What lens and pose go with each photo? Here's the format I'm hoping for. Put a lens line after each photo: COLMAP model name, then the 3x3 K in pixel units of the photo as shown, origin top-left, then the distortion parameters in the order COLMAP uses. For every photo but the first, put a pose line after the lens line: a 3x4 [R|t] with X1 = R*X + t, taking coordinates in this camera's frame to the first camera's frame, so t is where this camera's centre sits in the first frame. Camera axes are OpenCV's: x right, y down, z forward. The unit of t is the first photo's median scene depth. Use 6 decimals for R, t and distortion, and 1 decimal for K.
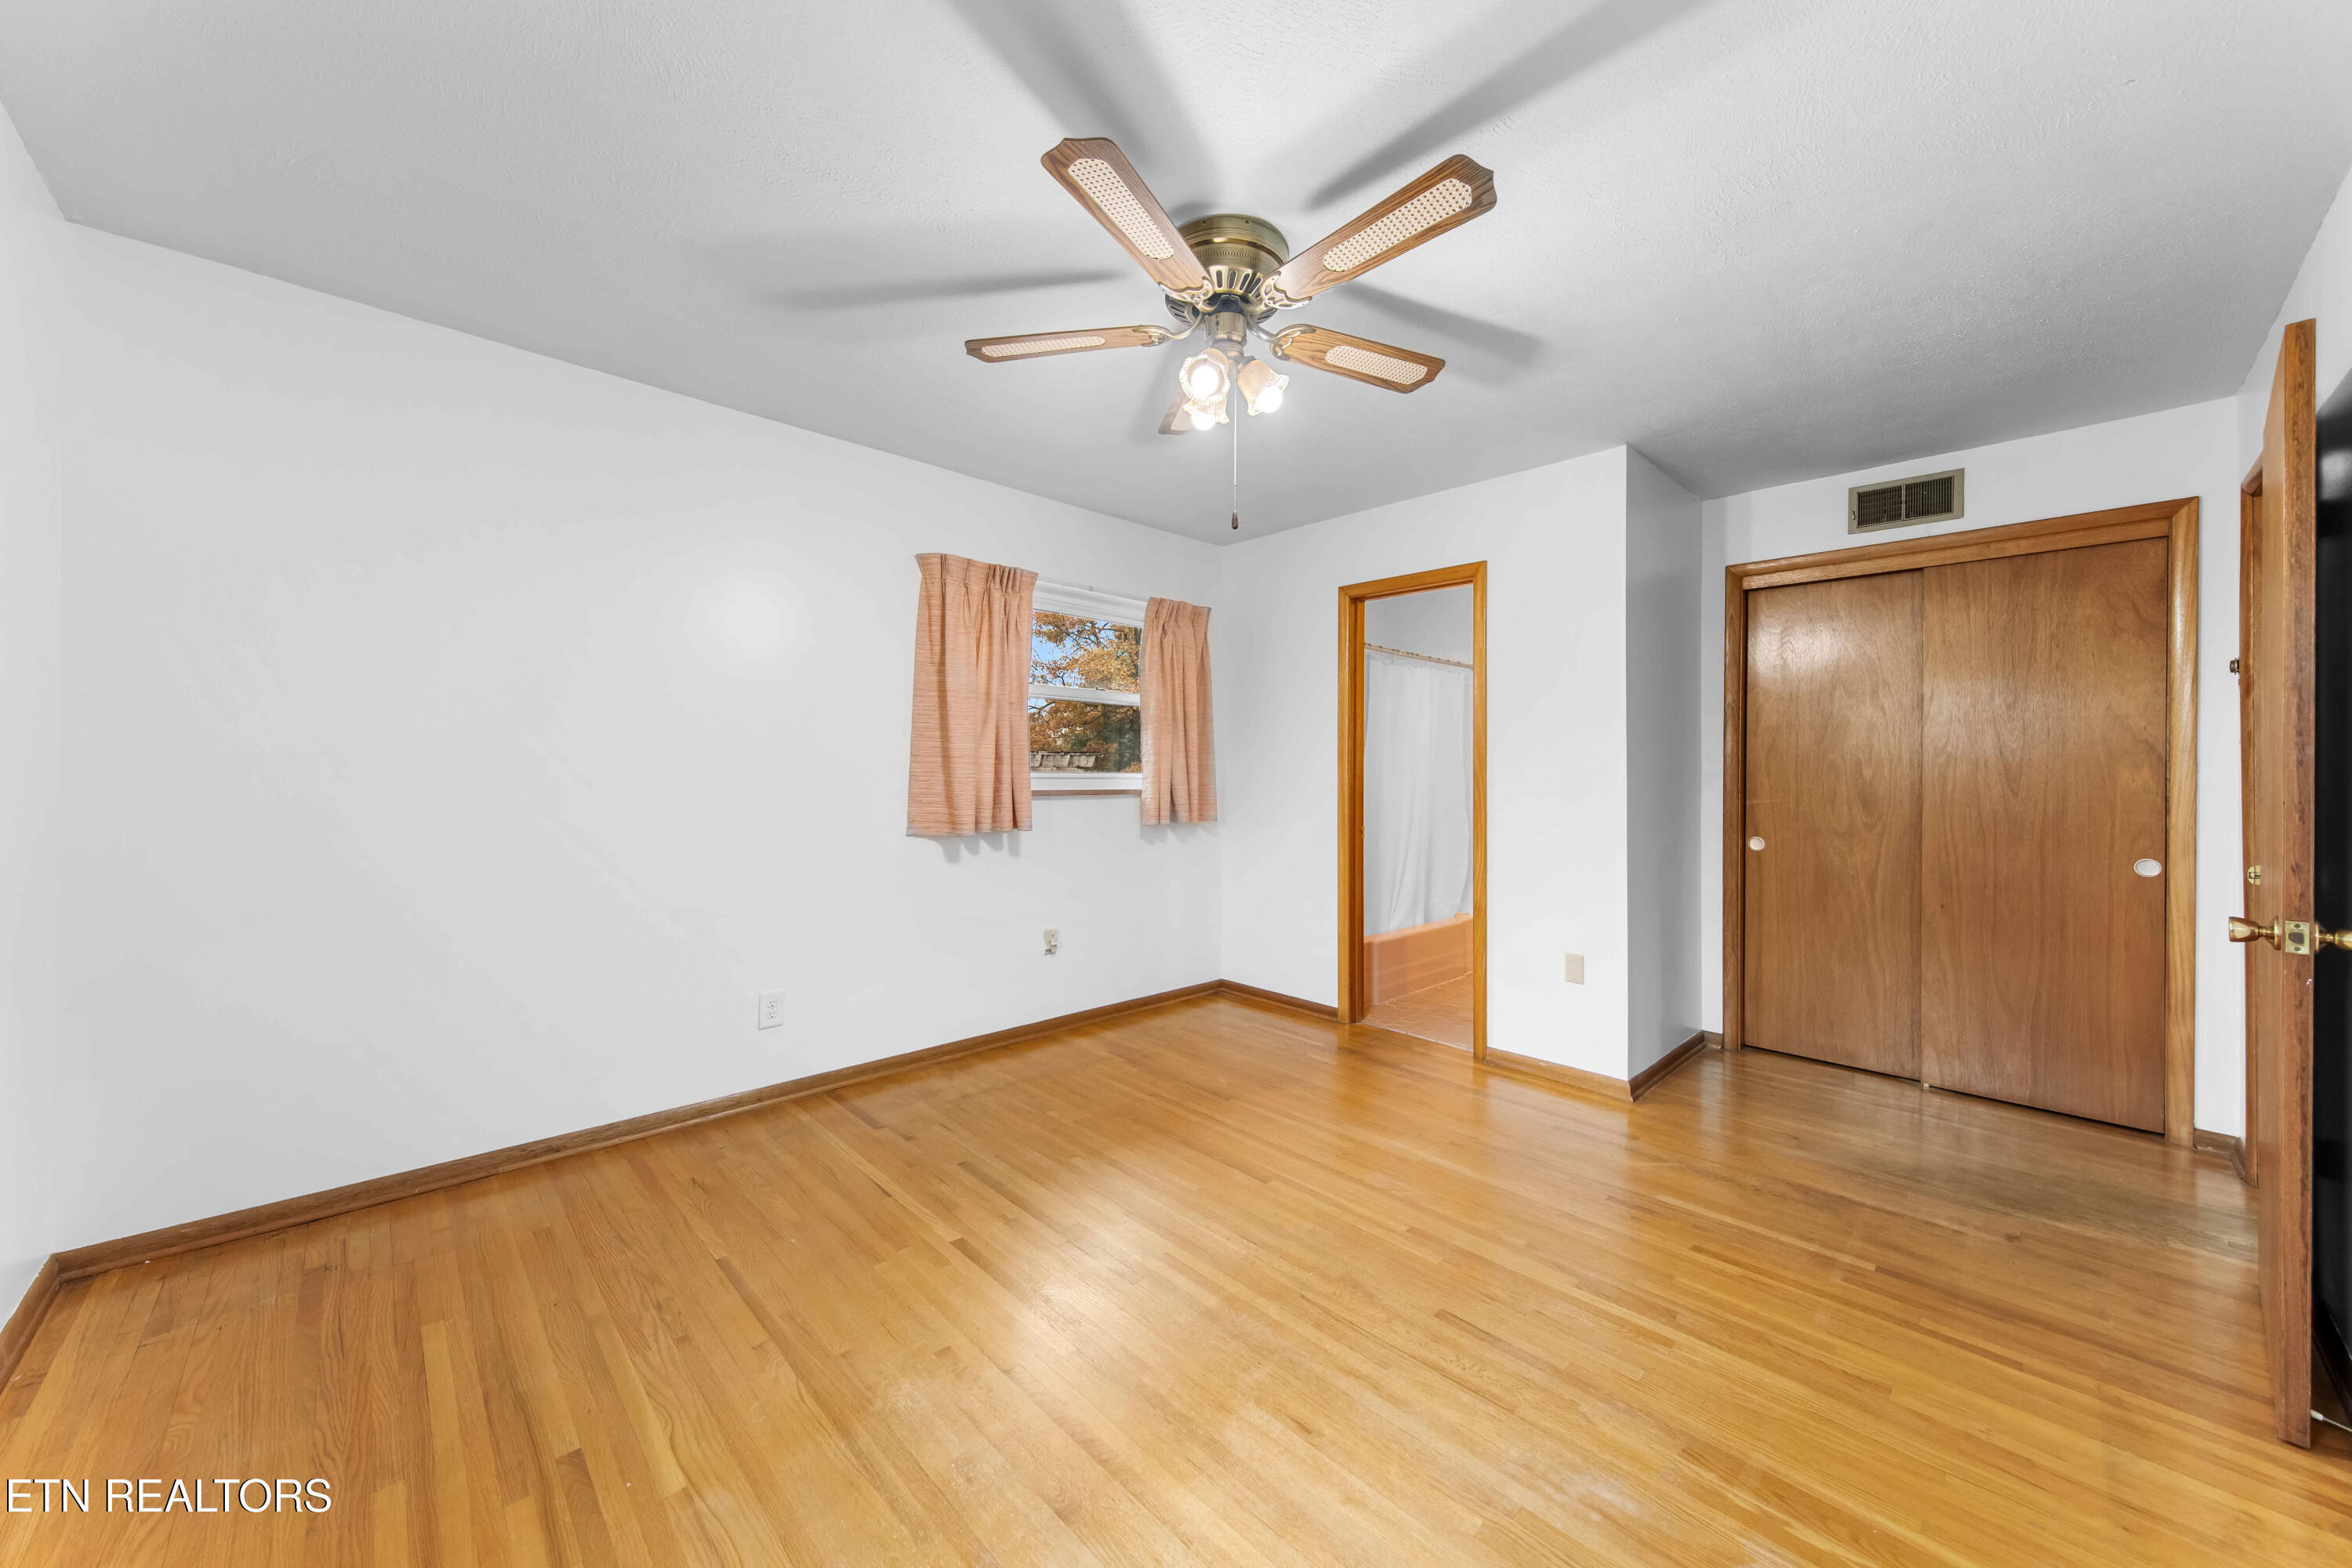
lens RADIAL K [[834.3, 0, 1165.2], [0, 834.3, 775.7], [0, 0, 1]] dist [-0.000874, -0.000021]
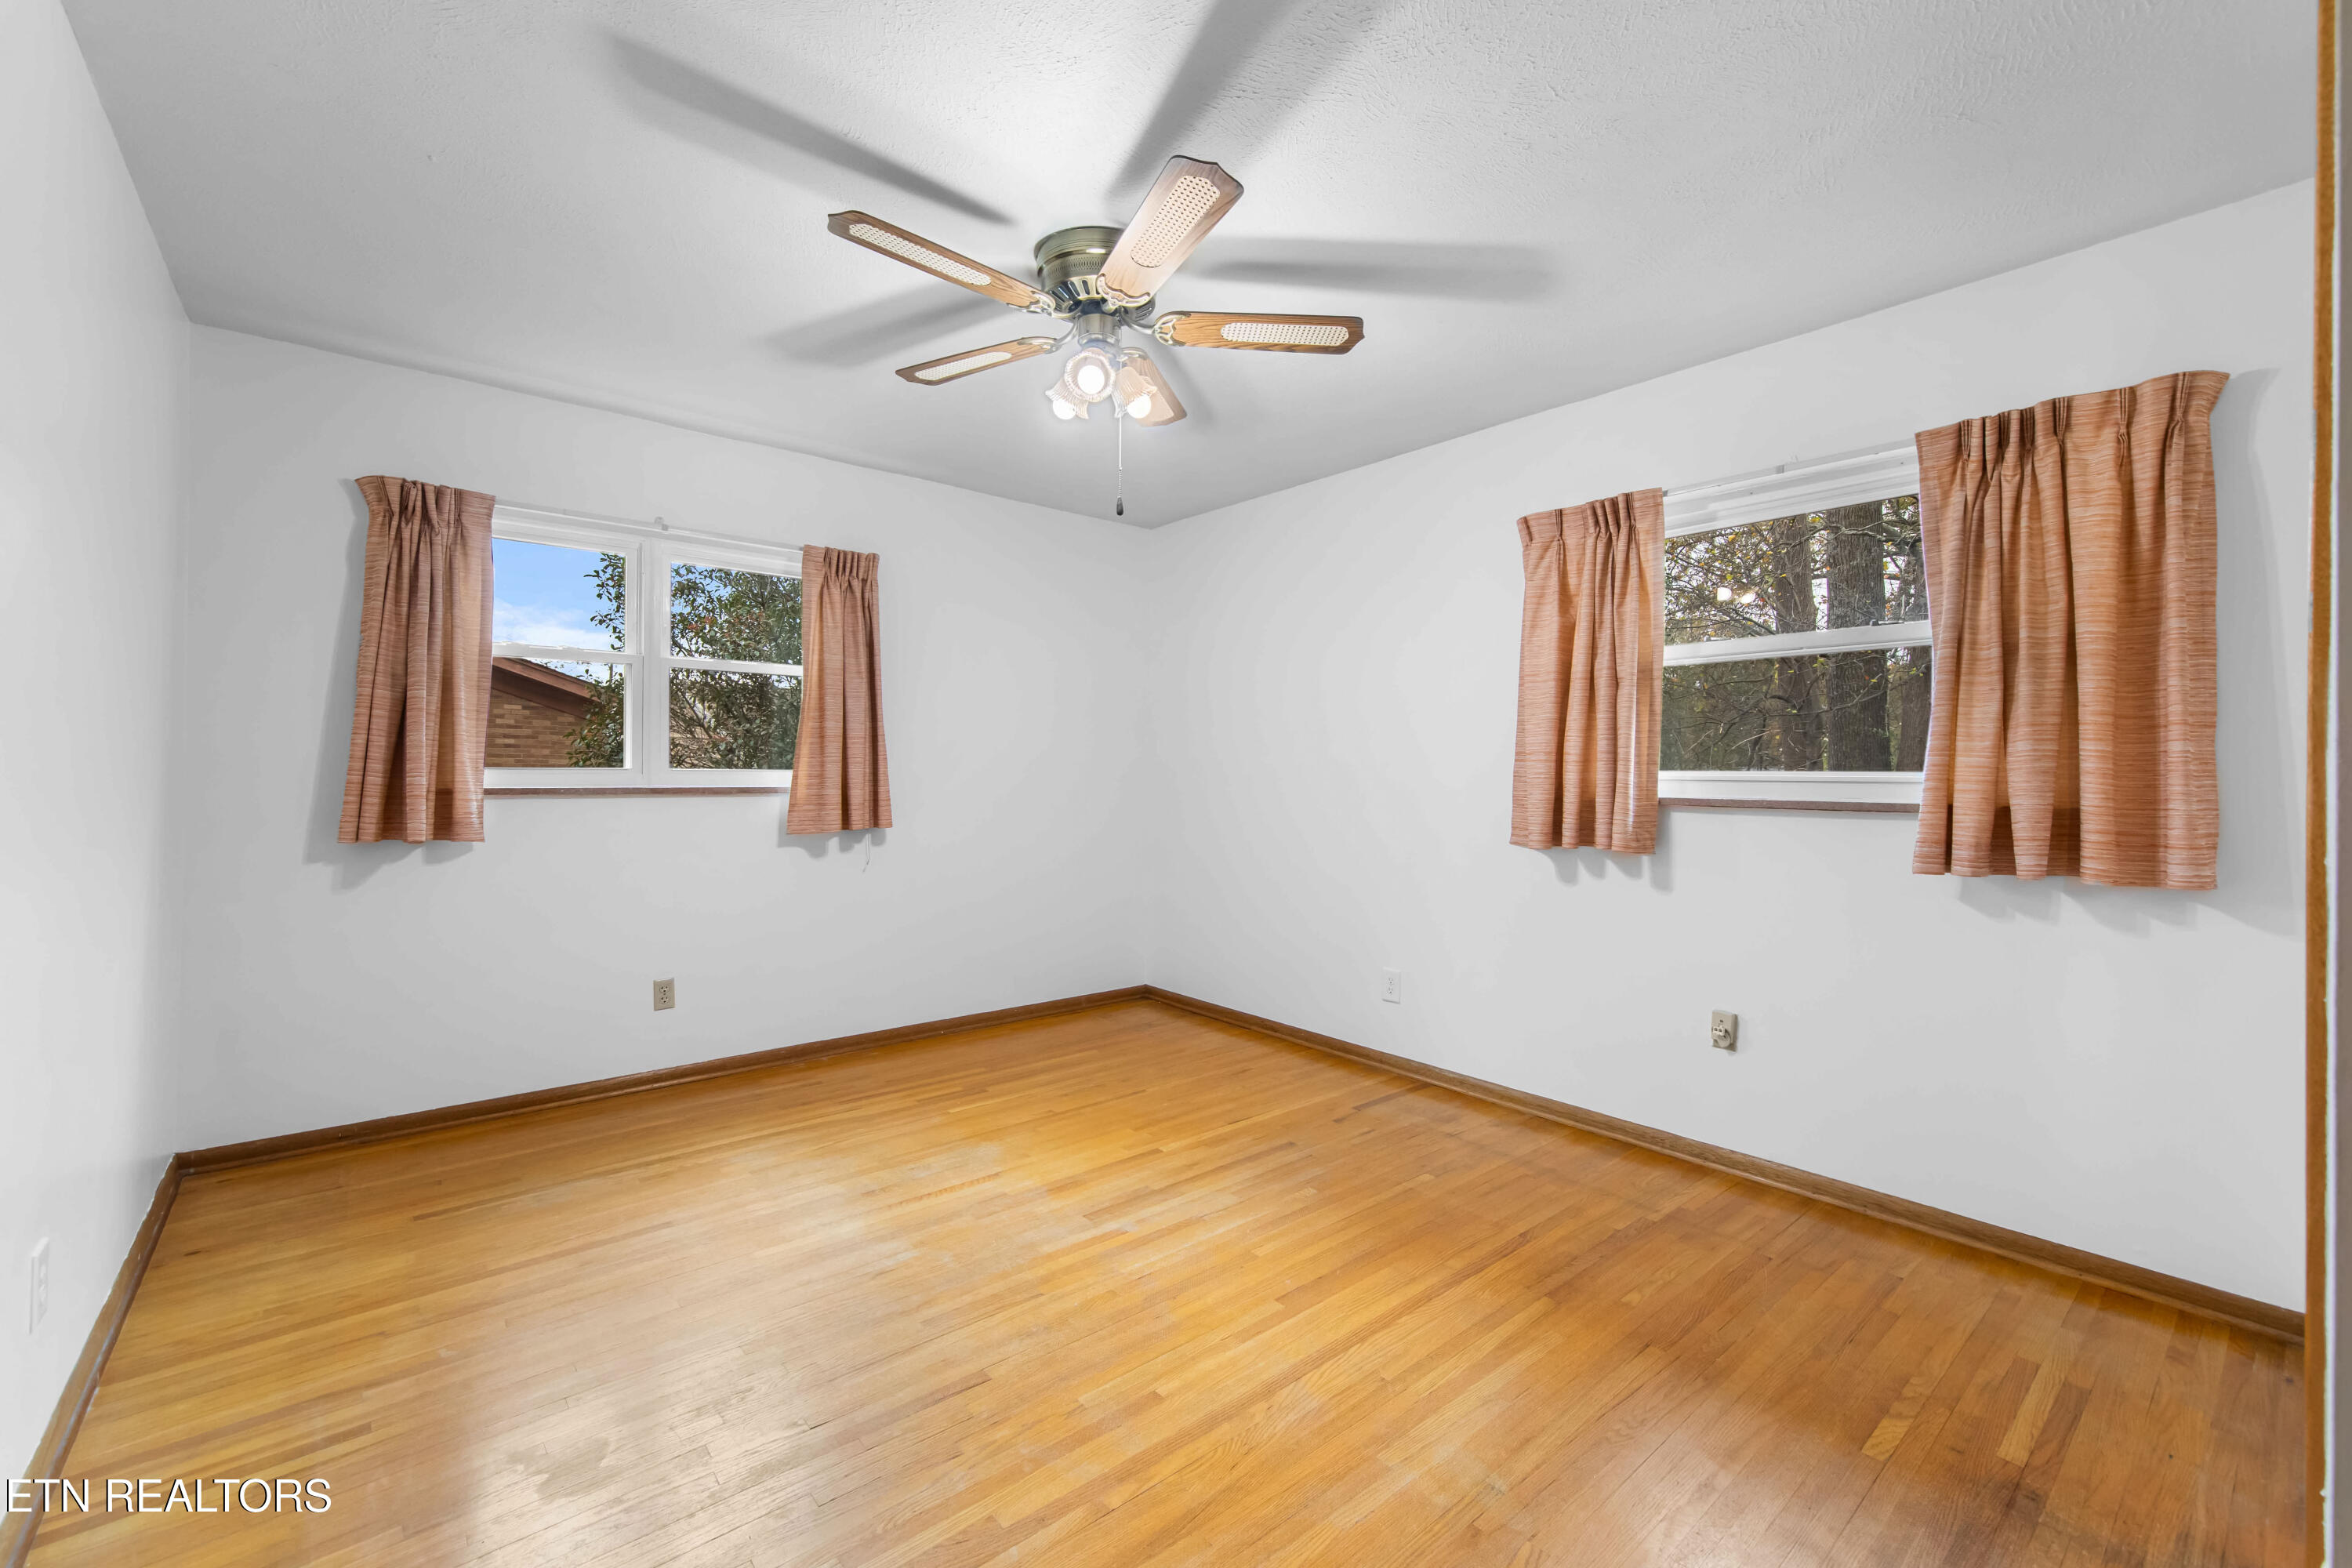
lens RADIAL K [[964.9, 0, 1168.0], [0, 964.9, 786.5], [0, 0, 1]] dist [0.003809, 0.000279]
pose [[-0.061871, 0.006006, -0.998066, 0.844117], [-0.010475, 0.999923, 0.006667, 0.008691], [0.998029, 0.010867, -0.061803, 0.791760]]
